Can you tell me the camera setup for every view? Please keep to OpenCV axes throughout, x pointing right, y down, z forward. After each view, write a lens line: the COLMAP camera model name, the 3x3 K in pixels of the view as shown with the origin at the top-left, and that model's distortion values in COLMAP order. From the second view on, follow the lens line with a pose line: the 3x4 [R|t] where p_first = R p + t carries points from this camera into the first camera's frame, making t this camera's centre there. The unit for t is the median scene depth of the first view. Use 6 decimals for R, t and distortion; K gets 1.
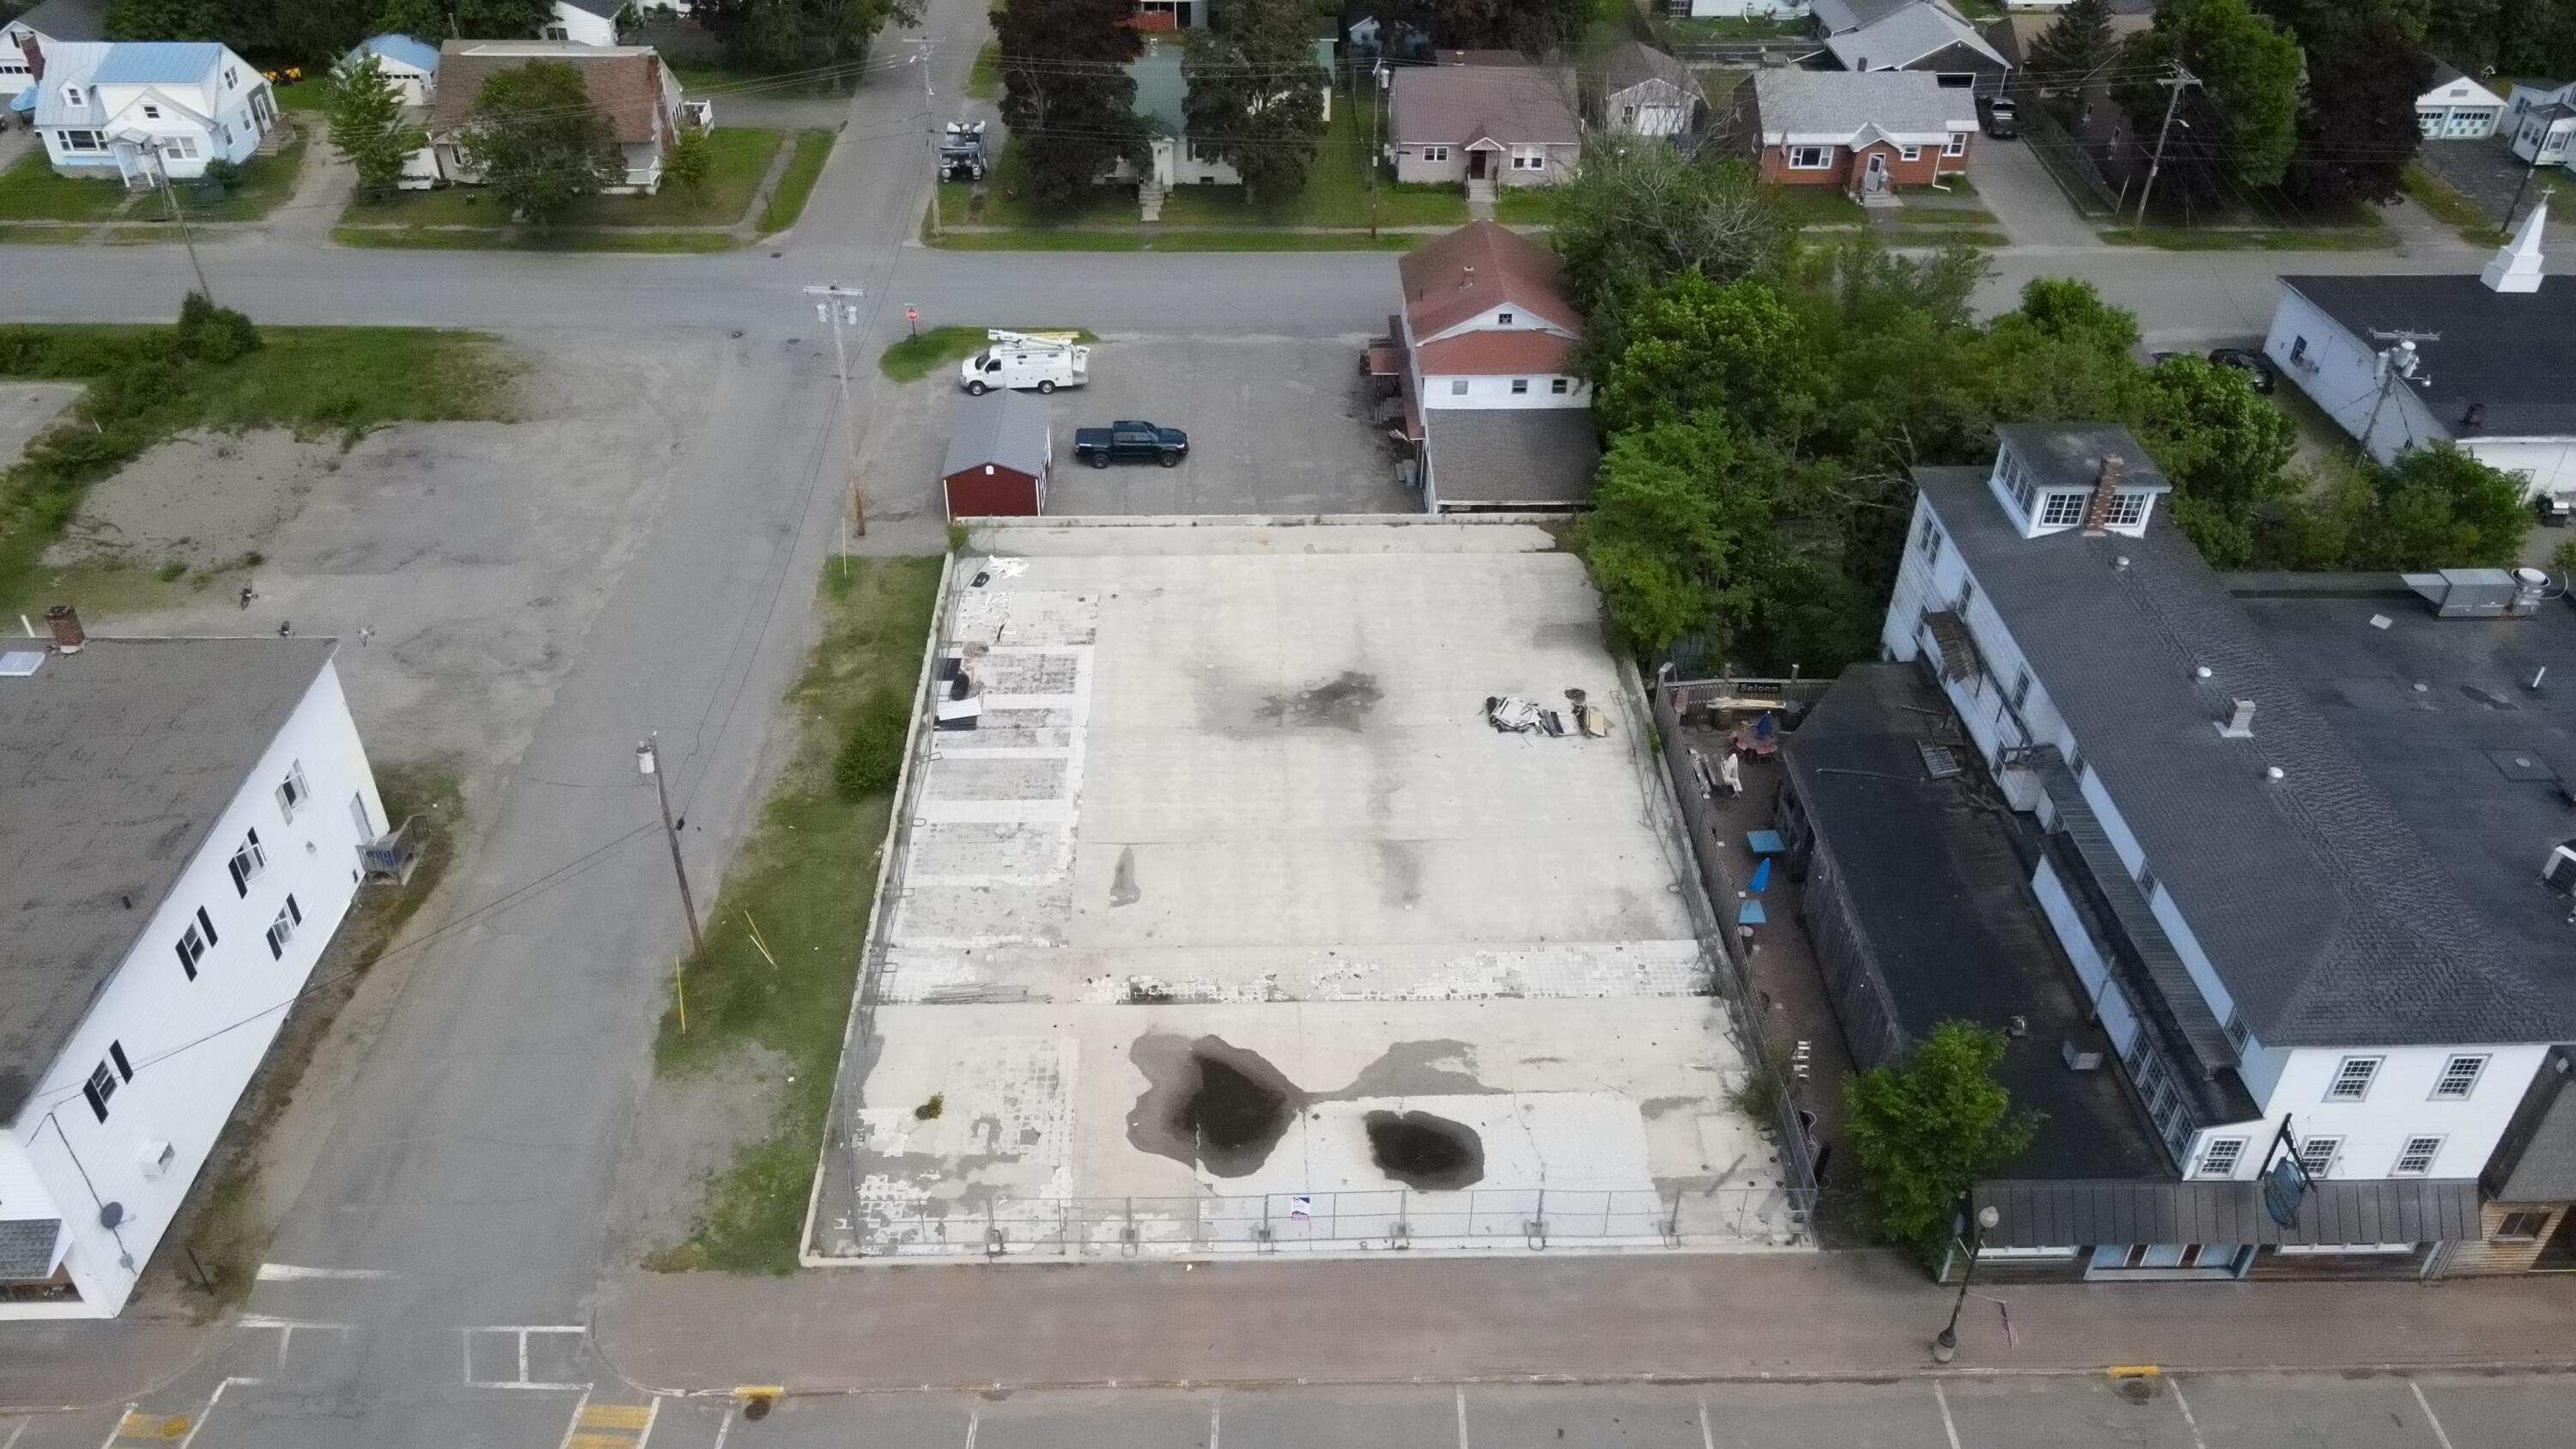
lens RADIAL K [[1932.5, 0, 1269.2], [0, 1932.5, 721.8], [0, 0, 1]] dist [0.004072, 0.019085]
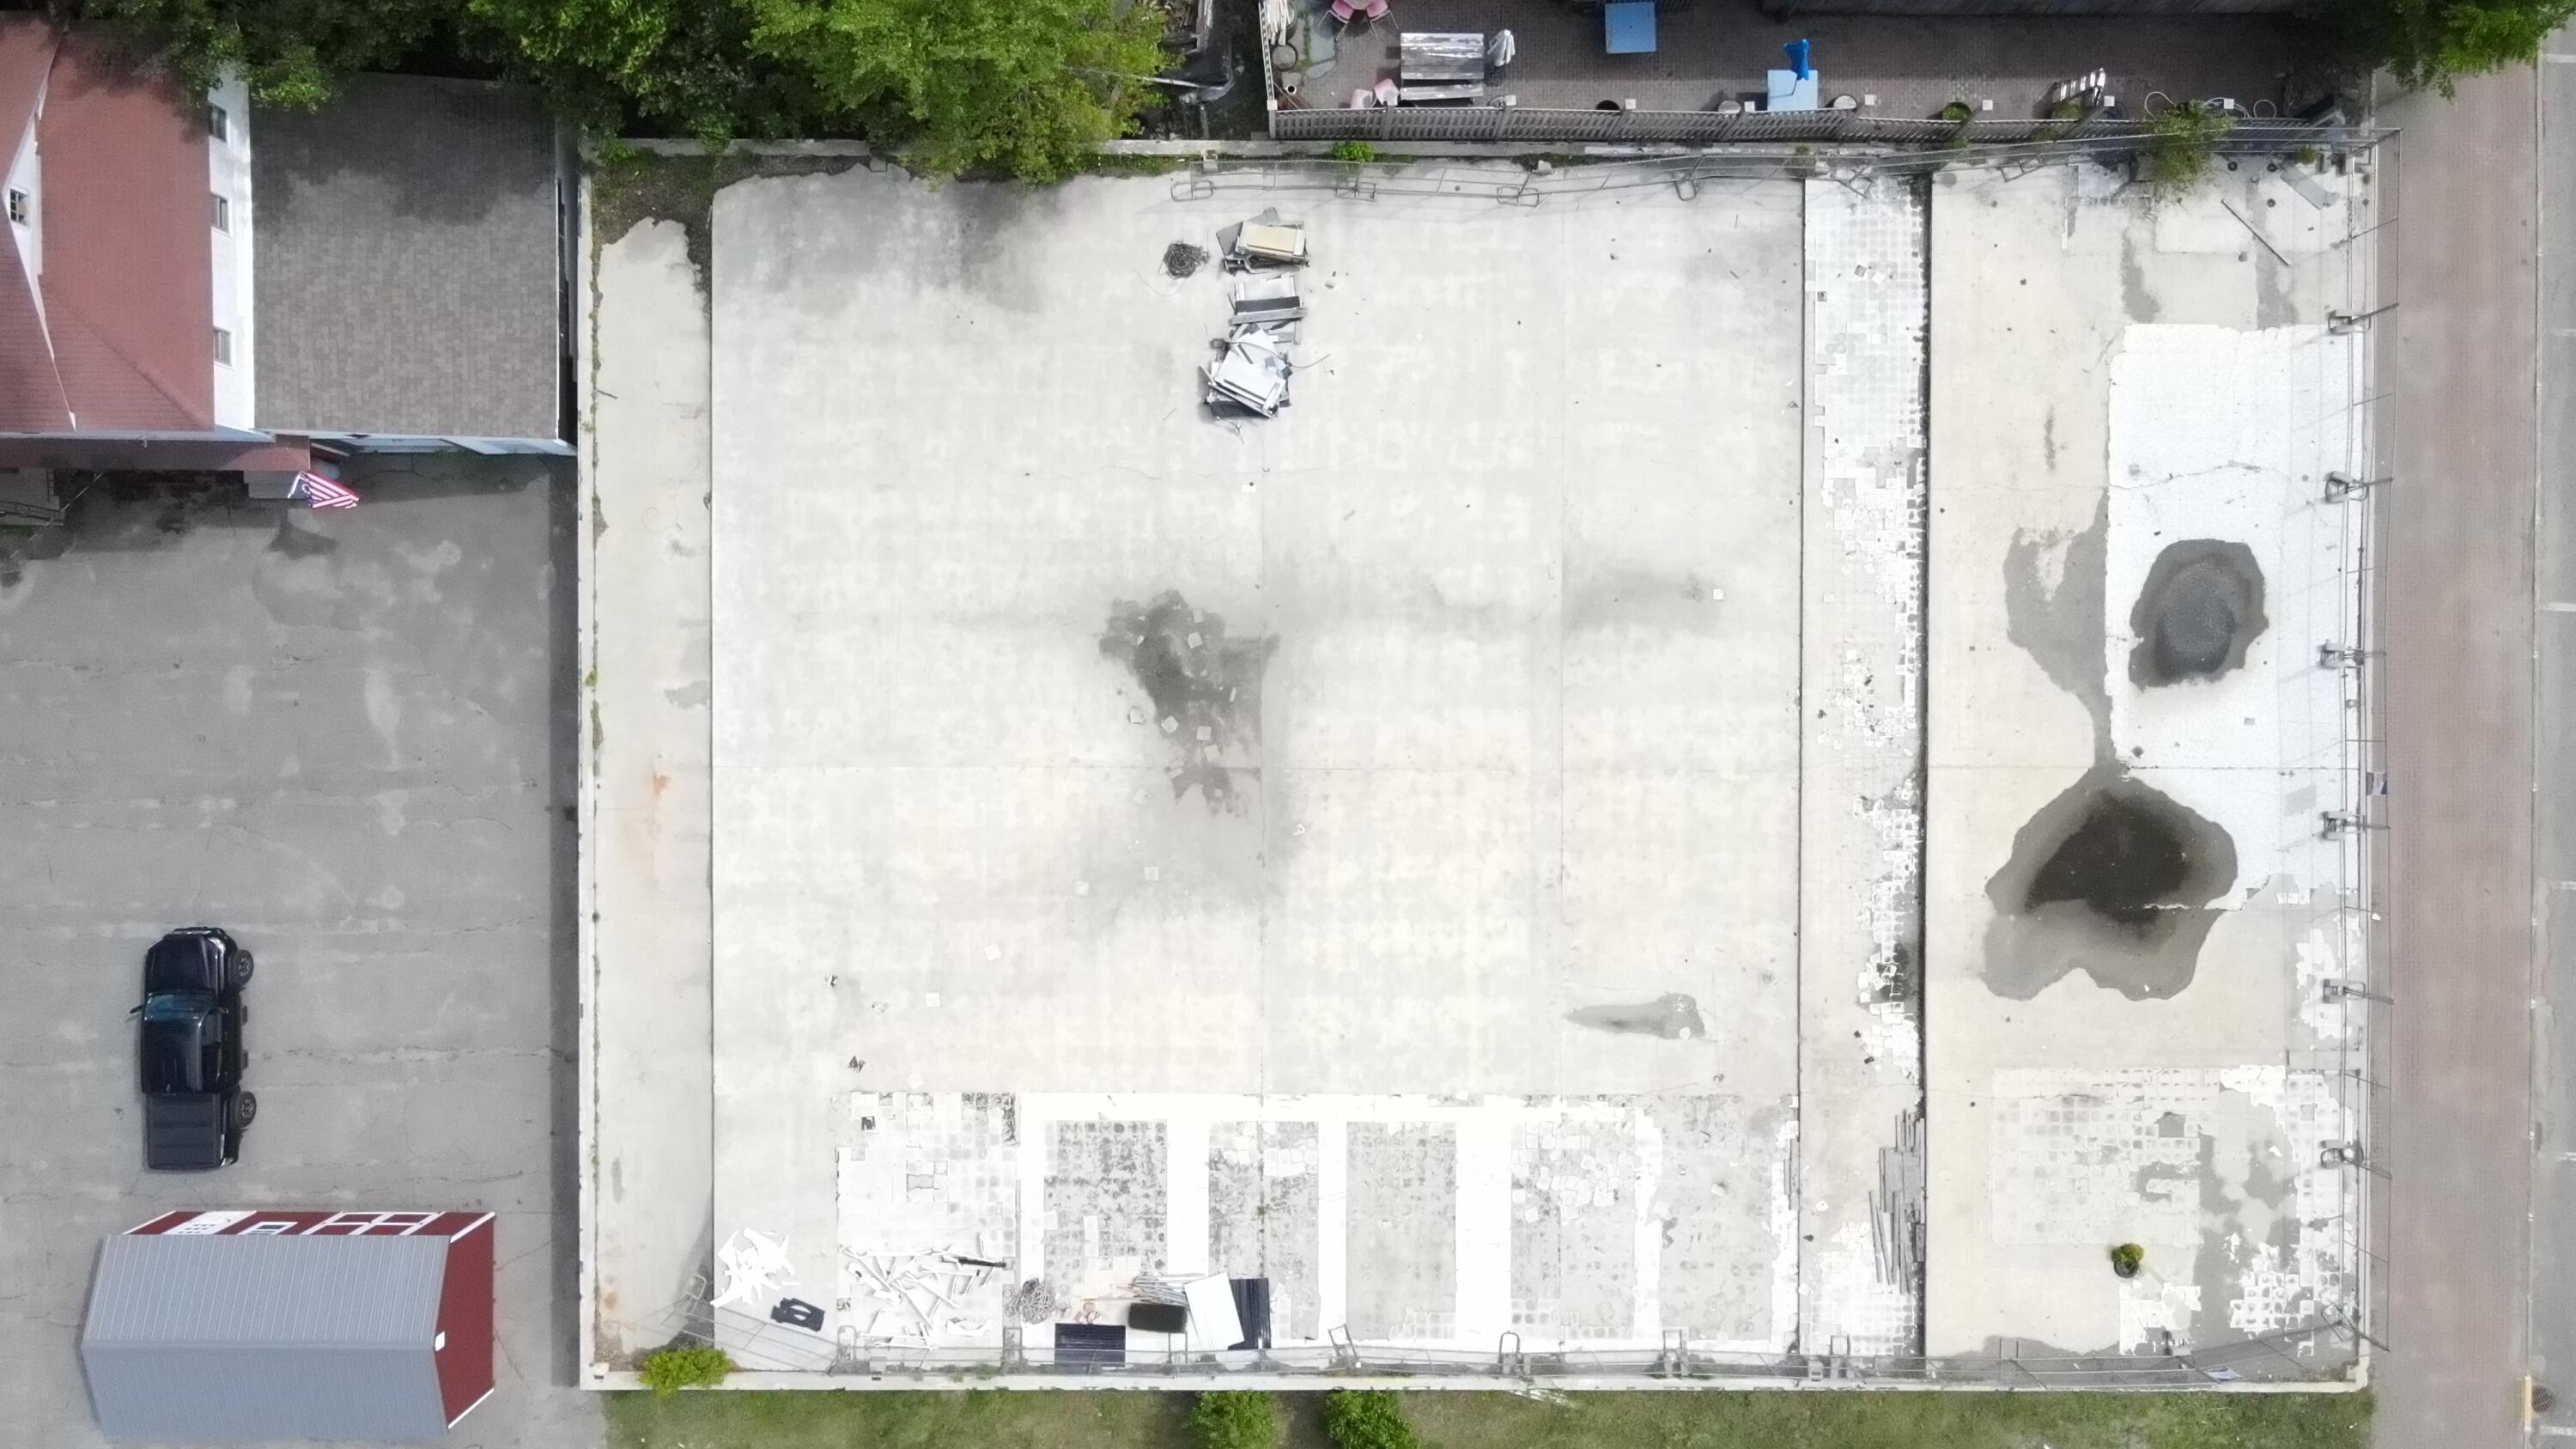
lens RADIAL K [[1932.5, 0, 1284.9], [0, 1932.5, 717.7], [0, 0, 1]] dist [0.004072, 0.019085]
pose [[0.026822, -0.999476, -0.018102, 0.037327], [0.584776, 0.001001, 0.811194, -0.534264], [-0.810751, -0.032344, 0.584497, 0.723415]]
